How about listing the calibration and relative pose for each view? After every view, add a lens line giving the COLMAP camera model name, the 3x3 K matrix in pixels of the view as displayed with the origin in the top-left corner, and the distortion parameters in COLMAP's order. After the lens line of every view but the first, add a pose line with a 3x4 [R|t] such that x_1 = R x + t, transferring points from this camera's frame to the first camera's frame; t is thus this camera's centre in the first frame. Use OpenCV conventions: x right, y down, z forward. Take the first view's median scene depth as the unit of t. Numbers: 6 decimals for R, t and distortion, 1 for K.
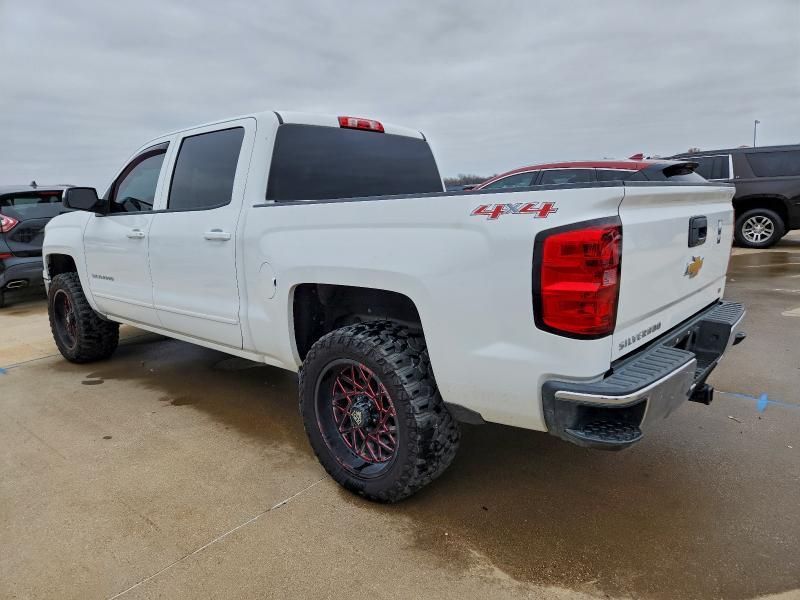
lens RADIAL K [[583.3, 0, 402.6], [0, 583.3, 299.1], [0, 0, 1]] dist [-0.002322, -0.006698]
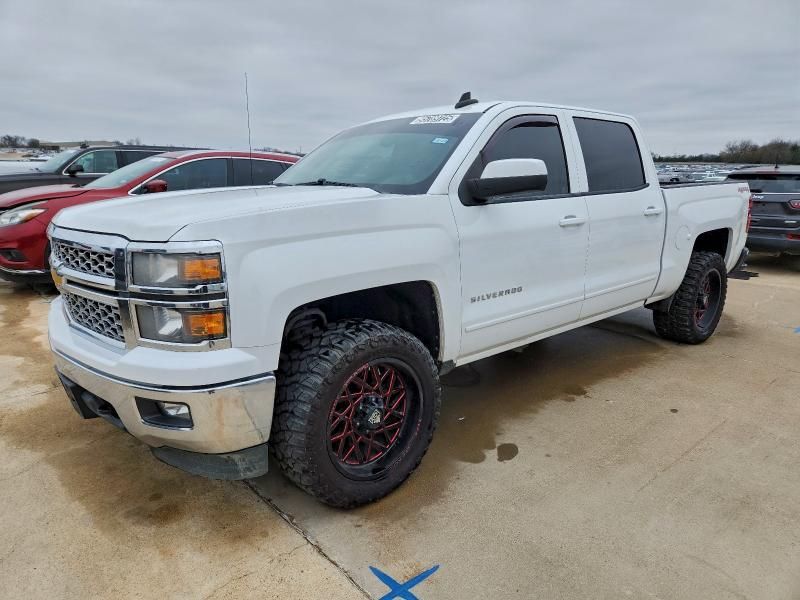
lens RADIAL K [[583.3, 0, 400.2], [0, 583.3, 302.3], [0, 0, 1]] dist [-0.002322, -0.006698]
pose [[0.077493, -0.183035, 0.980047, -1.391080], [0.163342, 0.972052, 0.168626, -0.187975], [-0.983521, 0.147016, 0.105225, 1.221401]]
